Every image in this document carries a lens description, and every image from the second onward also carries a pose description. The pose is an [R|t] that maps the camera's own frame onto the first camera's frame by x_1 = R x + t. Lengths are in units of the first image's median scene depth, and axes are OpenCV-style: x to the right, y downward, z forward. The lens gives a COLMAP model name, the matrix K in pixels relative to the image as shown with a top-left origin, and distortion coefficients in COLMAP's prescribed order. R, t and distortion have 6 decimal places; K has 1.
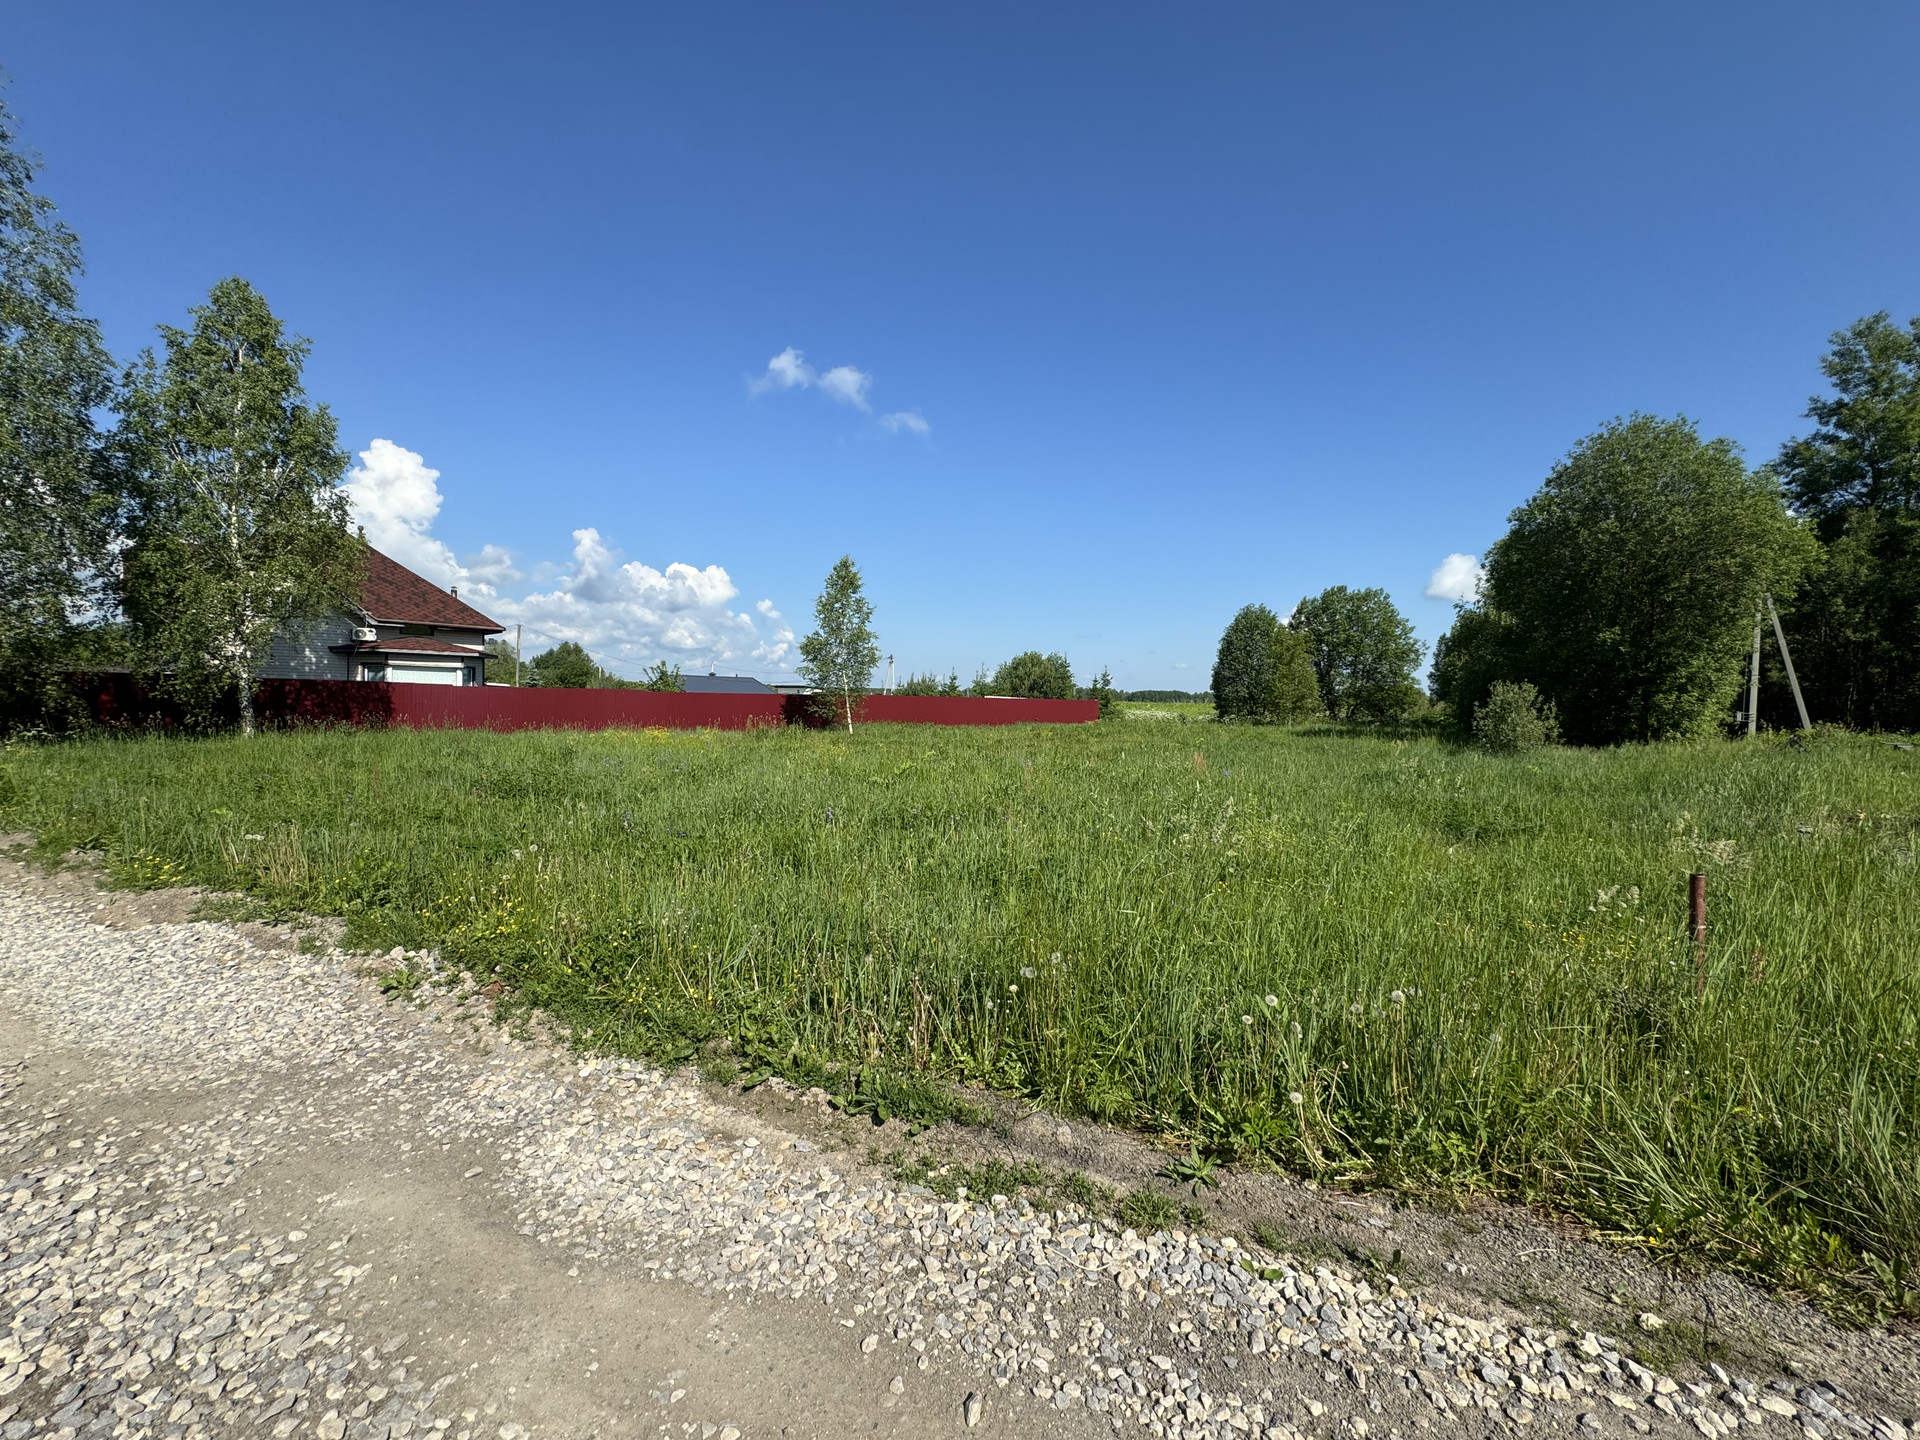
lens RADIAL K [[766.0, 0, 960.0], [0, 766.0, 720.0], [0, 0, 1]] dist [-0.001980, 0.000236]
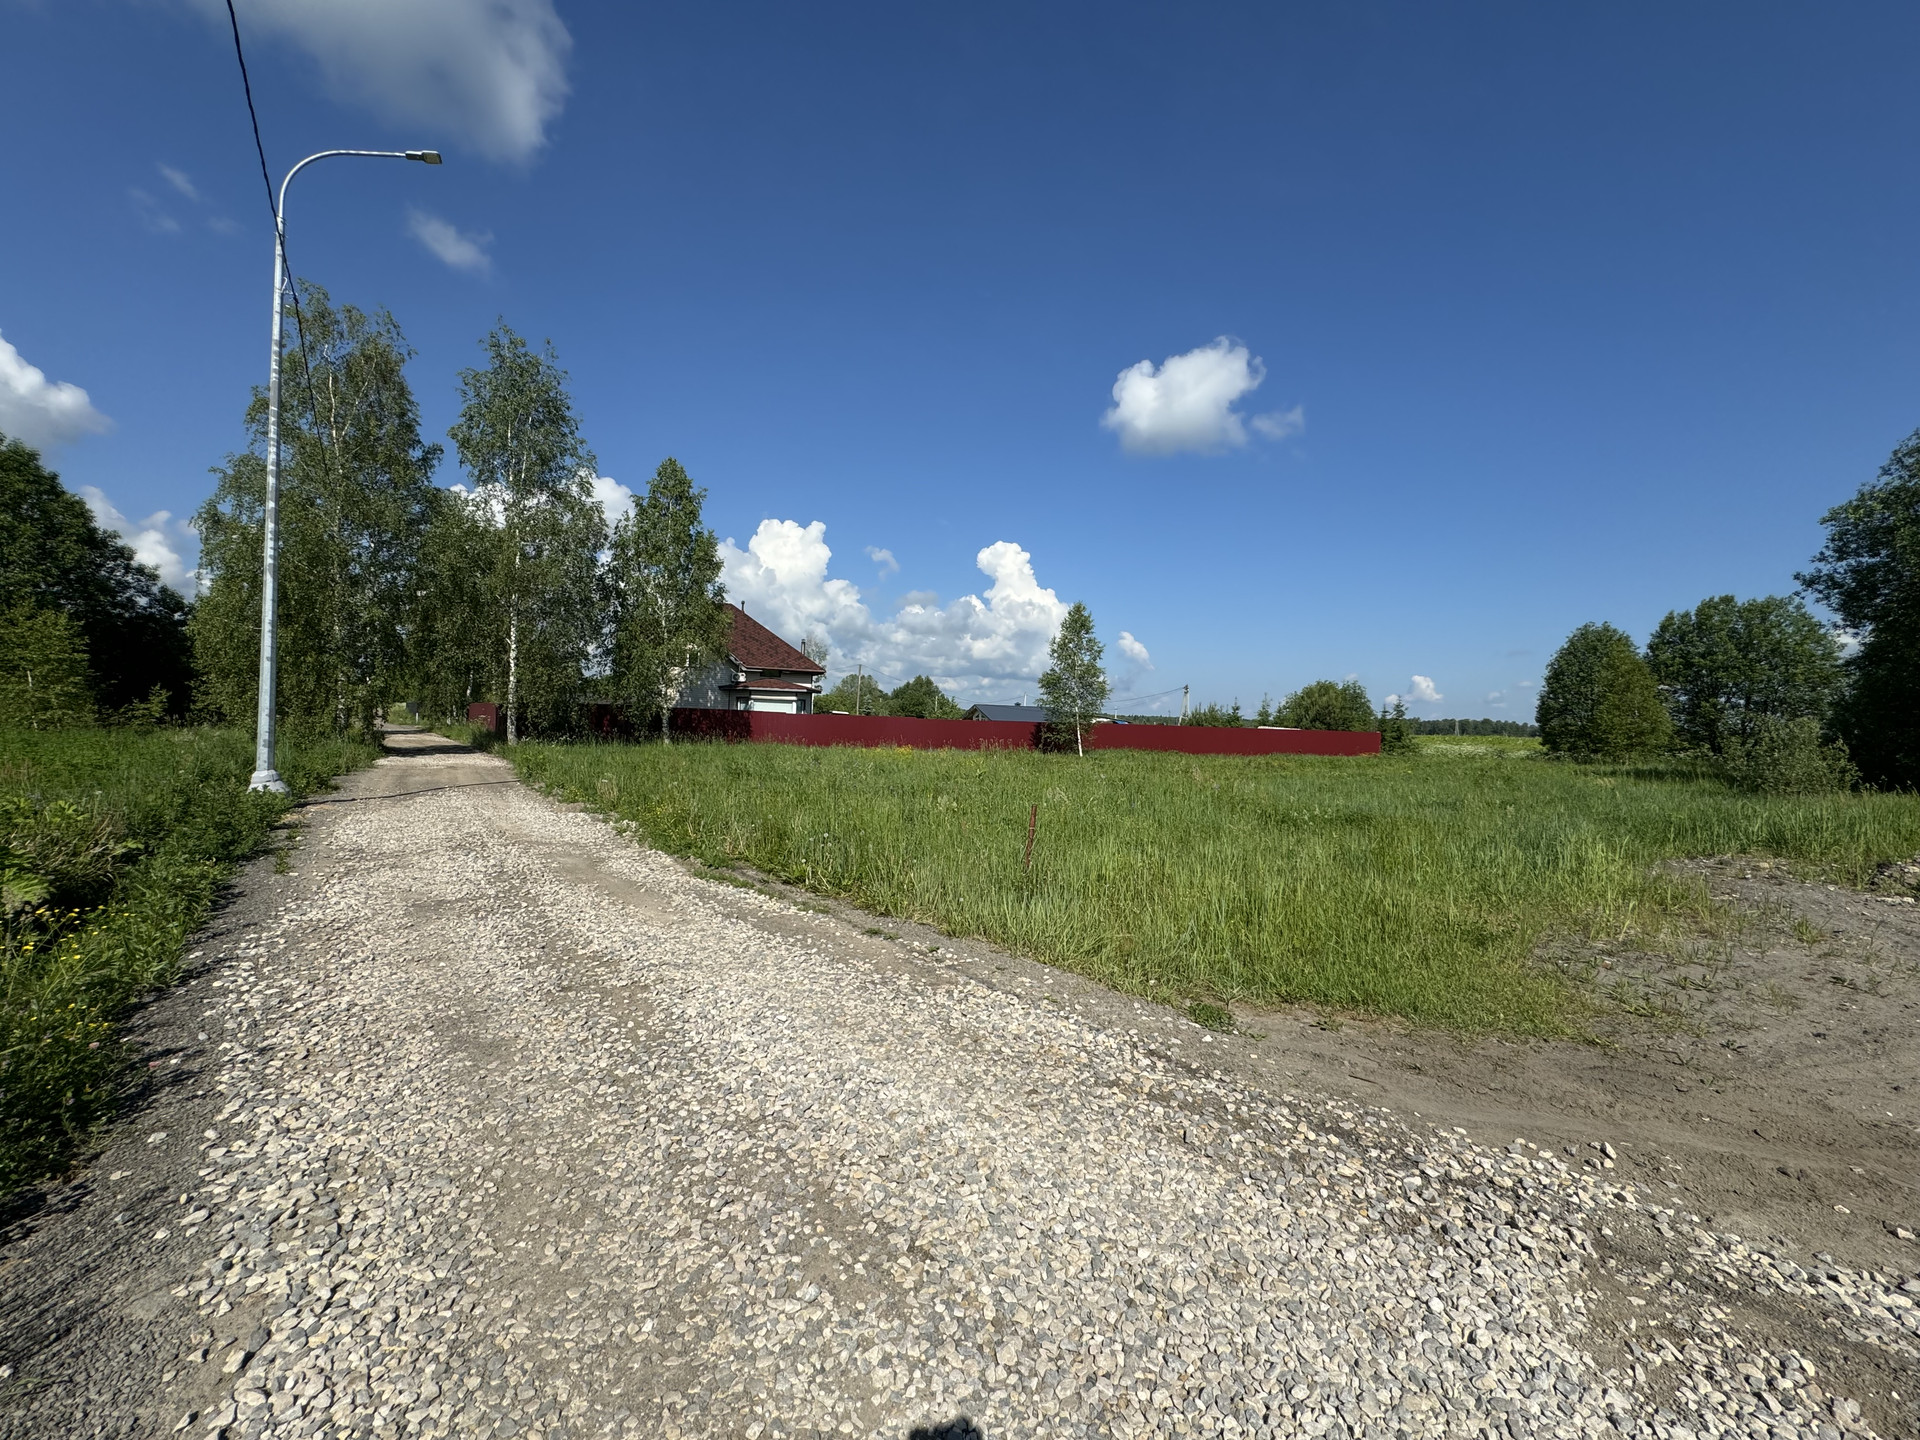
lens RADIAL K [[772.8, 0, 957.5], [0, 772.8, 718.7], [0, 0, 1]] dist [0.003422, -0.000230]
pose [[0.904269, 0.008483, -0.426878, 0.212276], [-0.025478, 0.999093, -0.034117, 0.004763], [0.426201, 0.041727, 0.903666, -0.132761]]
